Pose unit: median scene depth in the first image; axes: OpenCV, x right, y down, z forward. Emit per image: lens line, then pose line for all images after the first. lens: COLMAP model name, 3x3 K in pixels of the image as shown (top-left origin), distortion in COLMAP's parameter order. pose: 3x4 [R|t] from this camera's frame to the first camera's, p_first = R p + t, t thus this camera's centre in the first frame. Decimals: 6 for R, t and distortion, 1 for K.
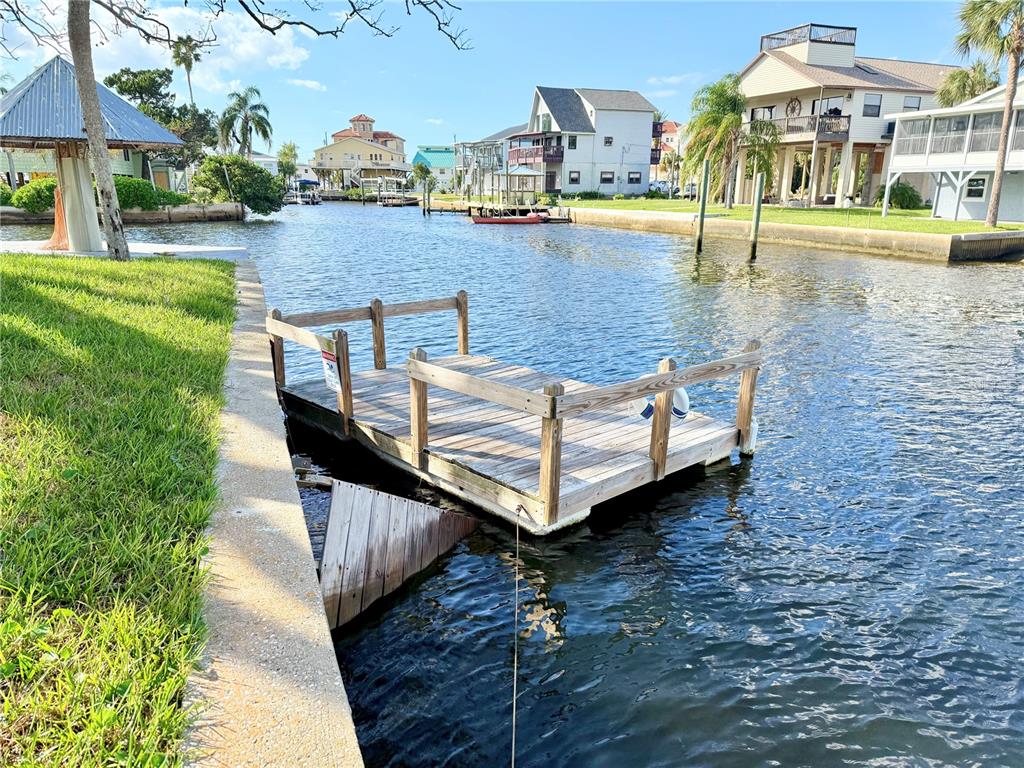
lens RADIAL K [[726.8, 0, 516.0], [0, 726.8, 386.2], [0, 0, 1]] dist [0.062229, -0.035284]
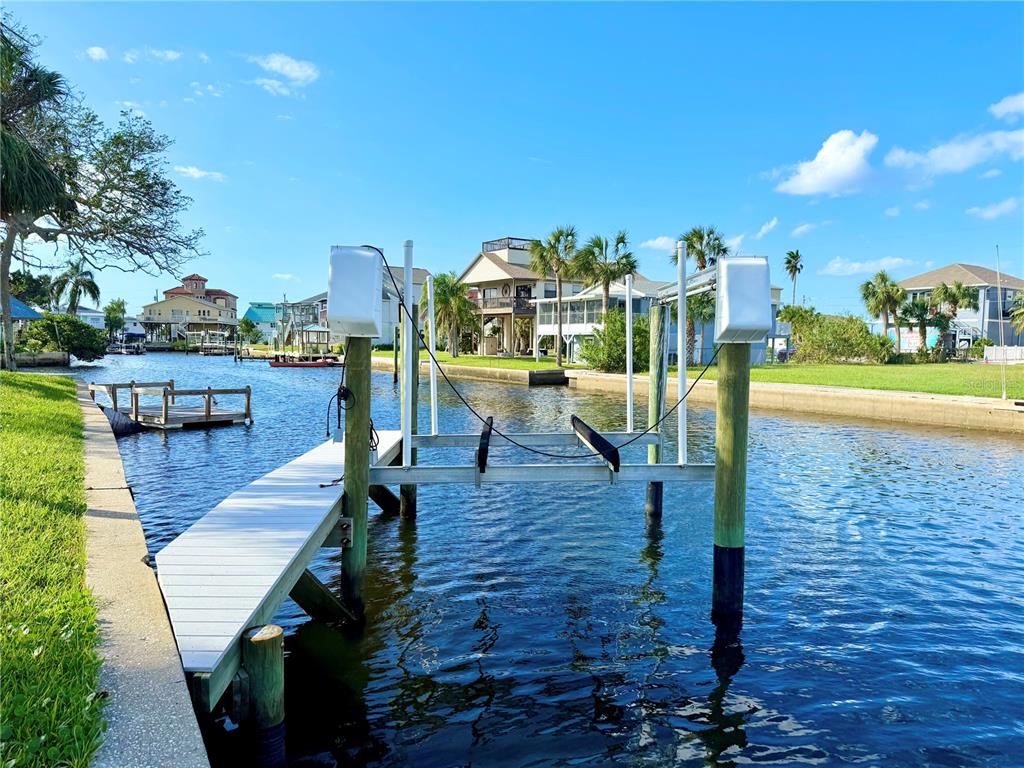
lens RADIAL K [[726.8, 0, 521.6], [0, 726.8, 384.7], [0, 0, 1]] dist [0.062229, -0.035284]
pose [[0.978223, -0.006456, 0.207455, 0.078027], [0.048479, 0.978976, -0.198131, 0.060771], [-0.201815, 0.203873, 0.957970, -0.230729]]
